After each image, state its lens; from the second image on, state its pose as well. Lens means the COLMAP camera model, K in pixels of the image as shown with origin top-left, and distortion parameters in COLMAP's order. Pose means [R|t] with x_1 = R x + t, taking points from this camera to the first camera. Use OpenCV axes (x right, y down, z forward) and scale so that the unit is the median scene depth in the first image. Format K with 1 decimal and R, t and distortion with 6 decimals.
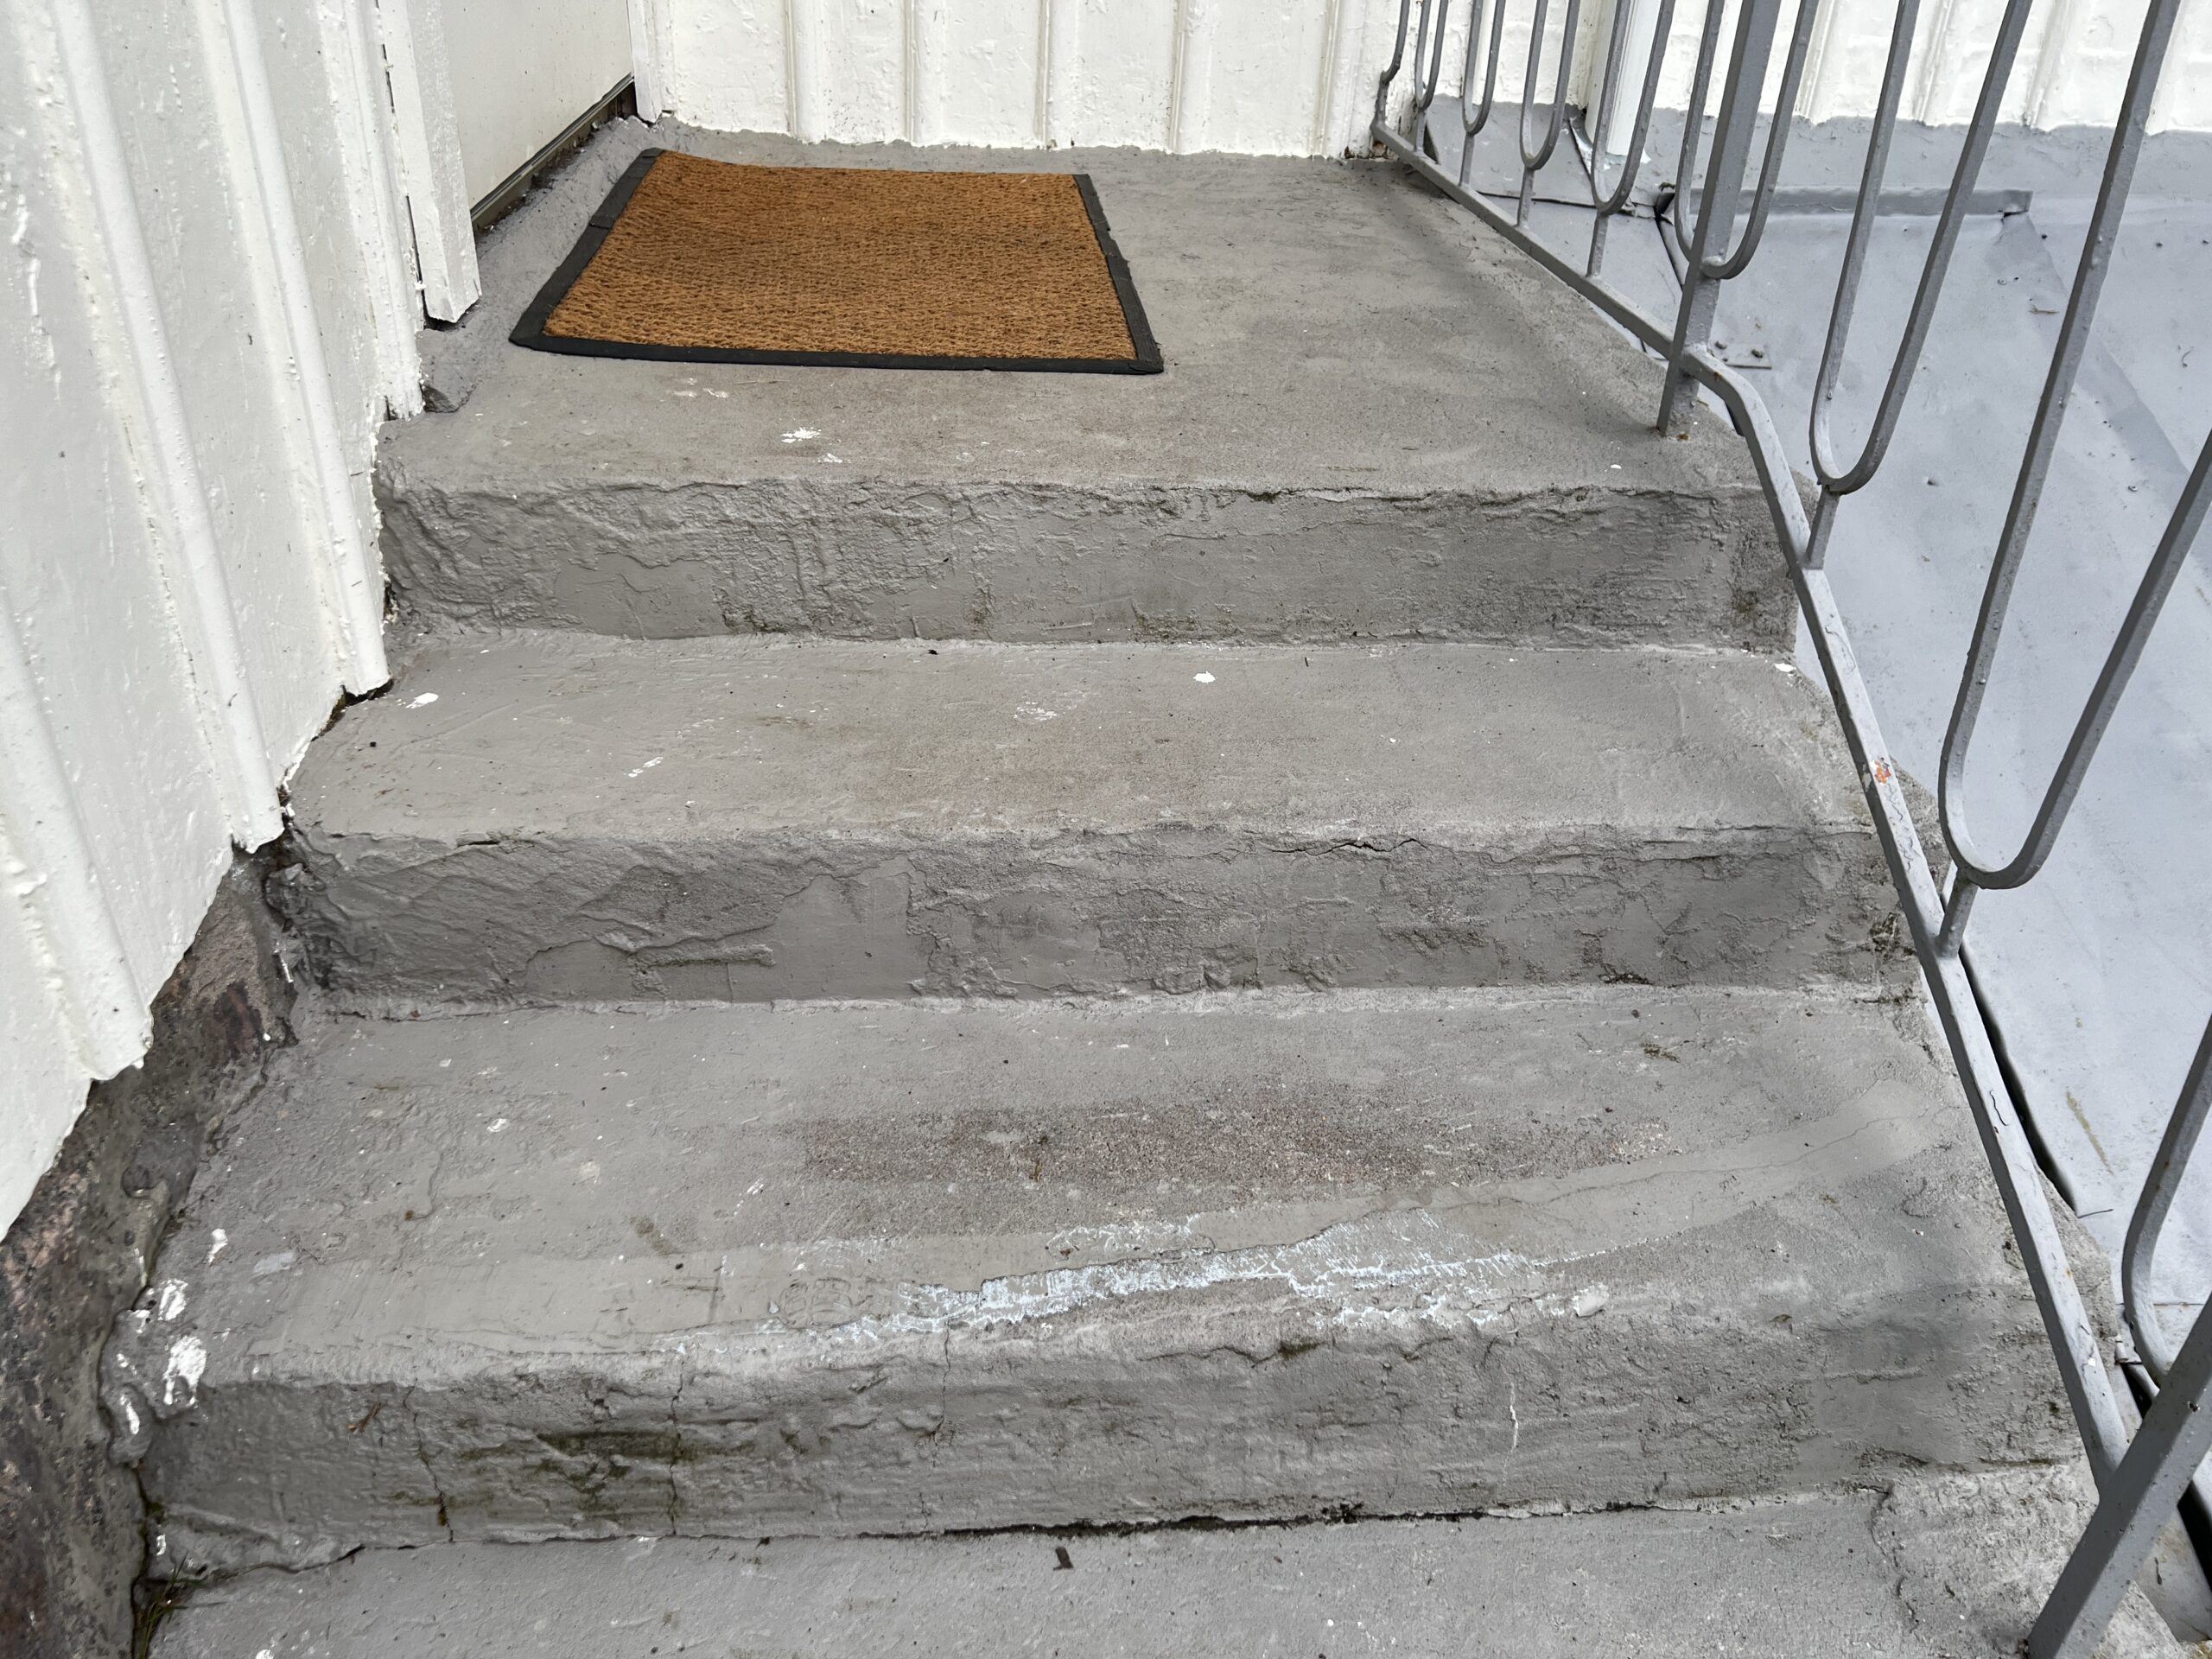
lens RADIAL K [[1661.4, 0, 1107.2], [0, 1661.4, 822.4], [0, 0, 1]] dist [0.033065, -0.030214]
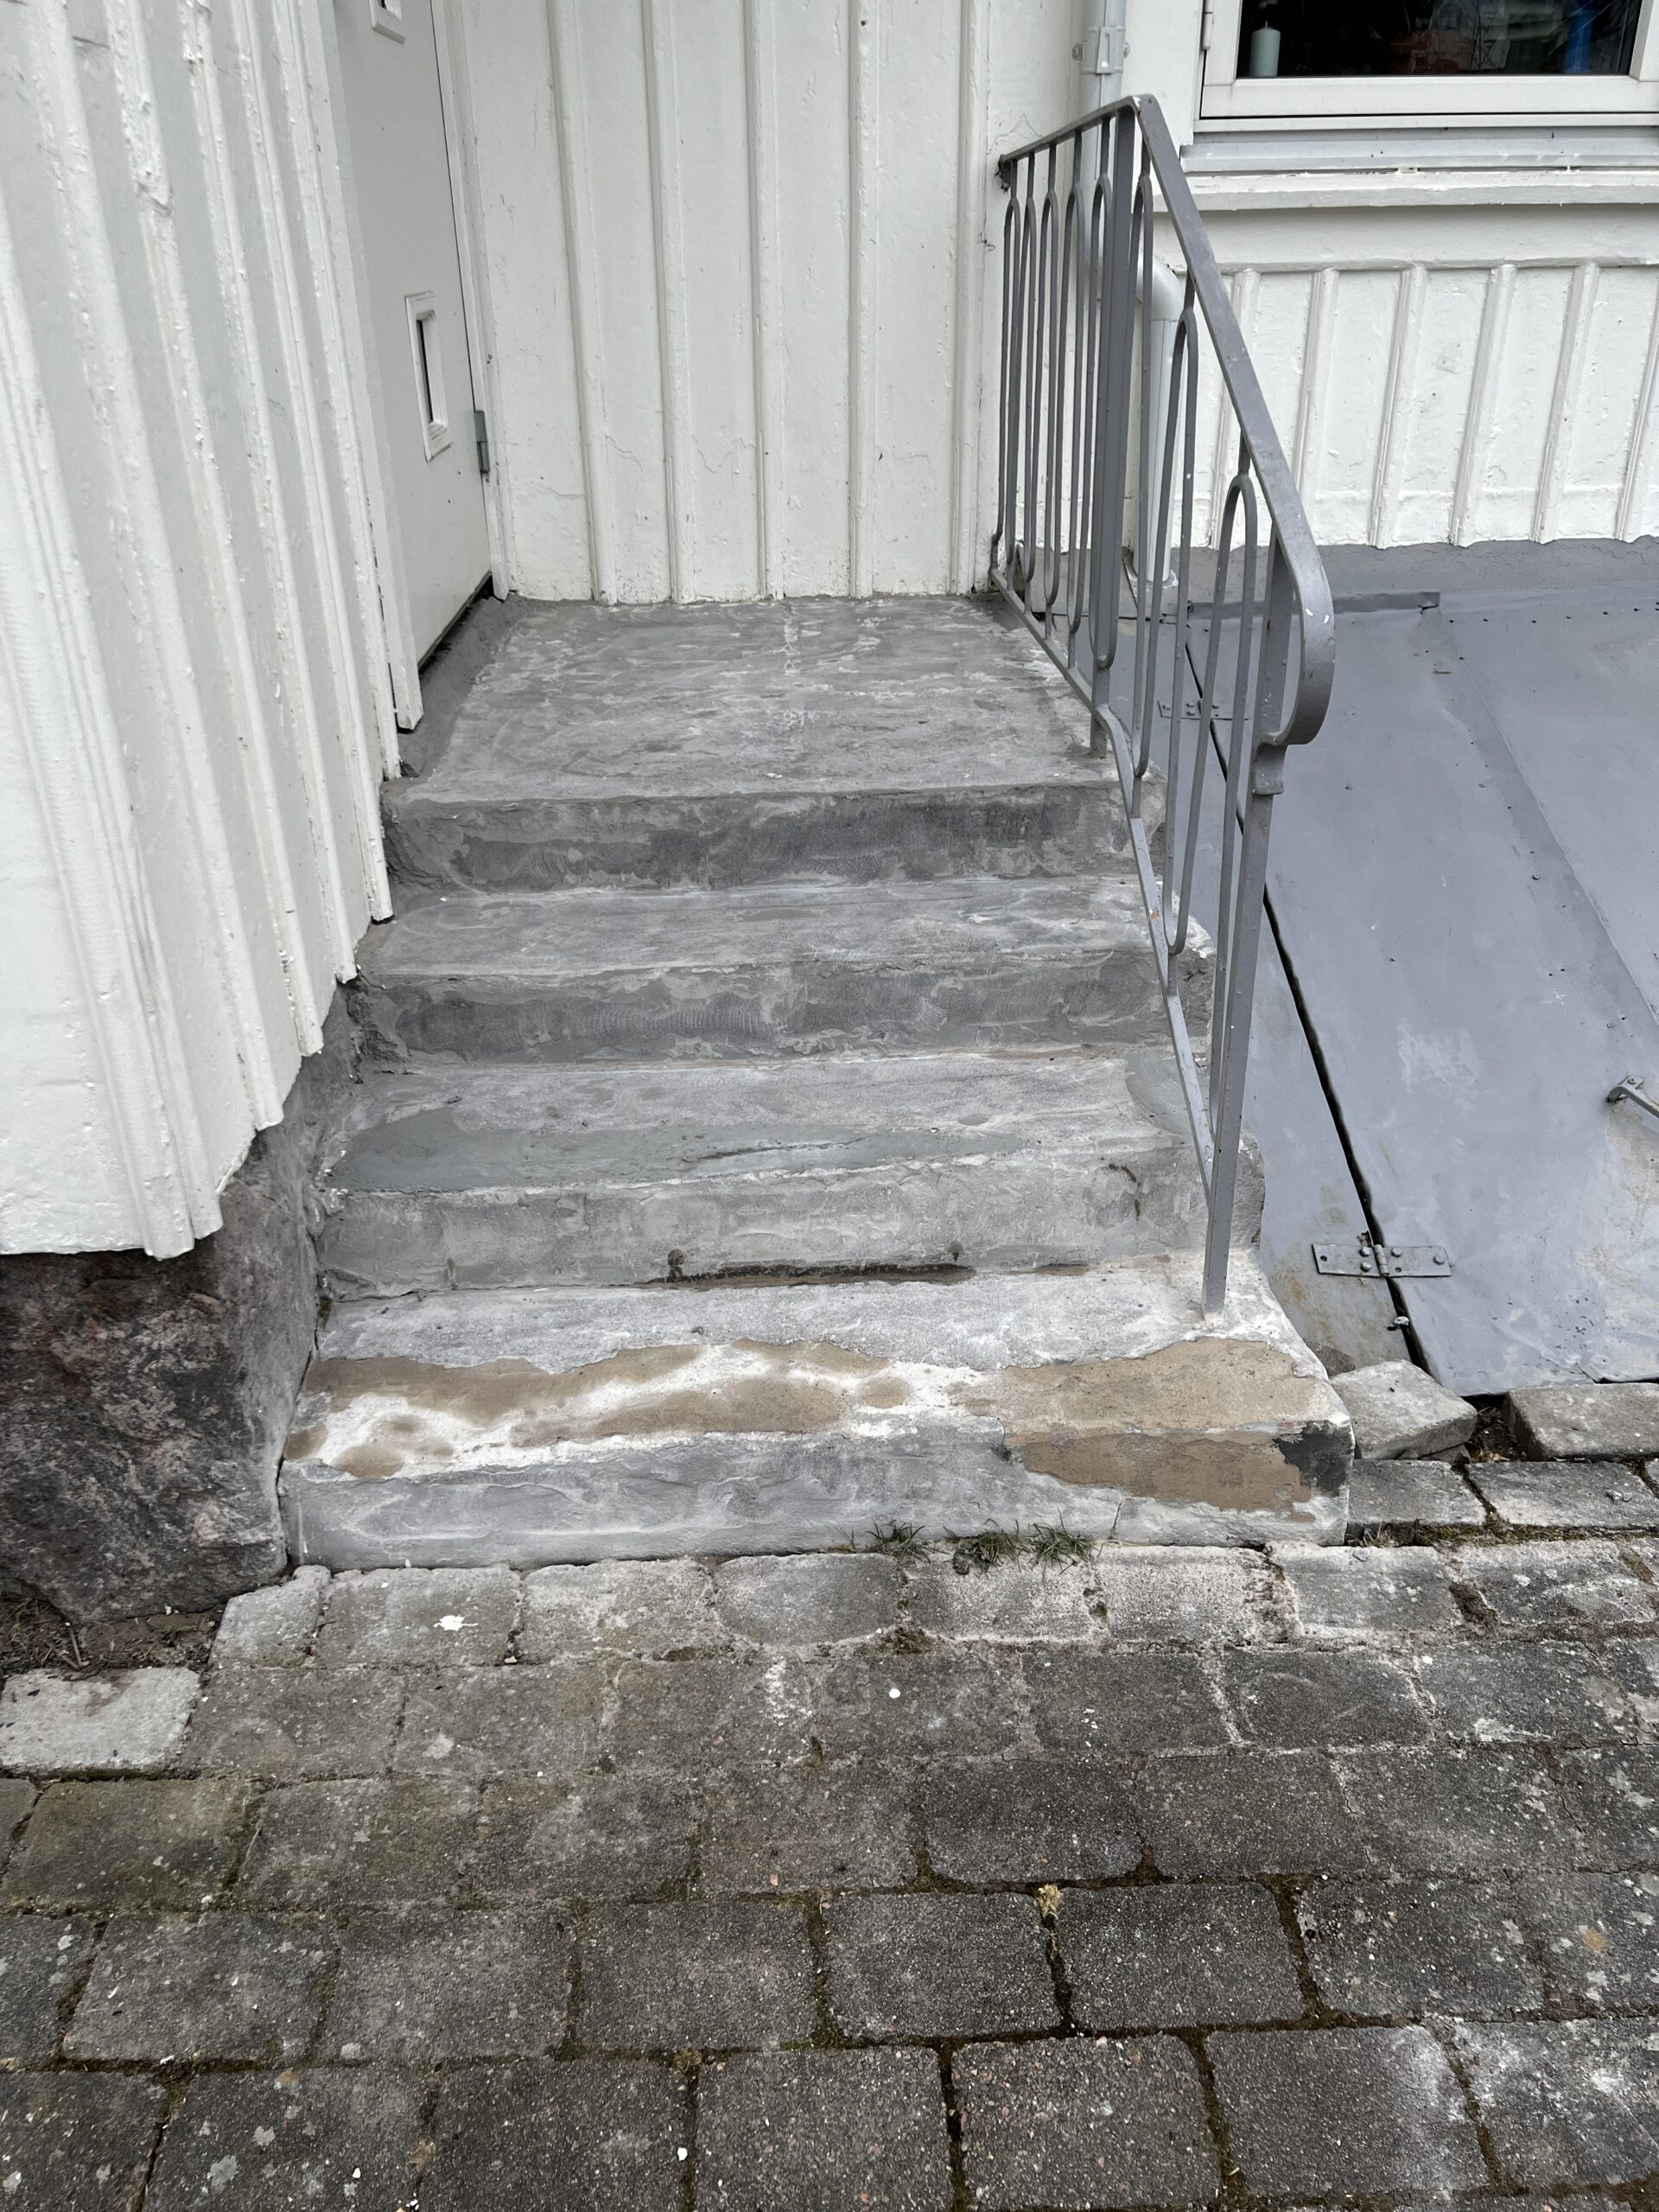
lens RADIAL K [[1661.4, 0, 824.6], [0, 1661.4, 1118.3], [0, 0, 1]] dist [0.033065, -0.030214]
pose [[0.997574, -0.038398, -0.058062, 0.096107], [0.034938, 0.997618, -0.059476, 0.164784], [0.060208, 0.057303, 0.996540, -0.503526]]
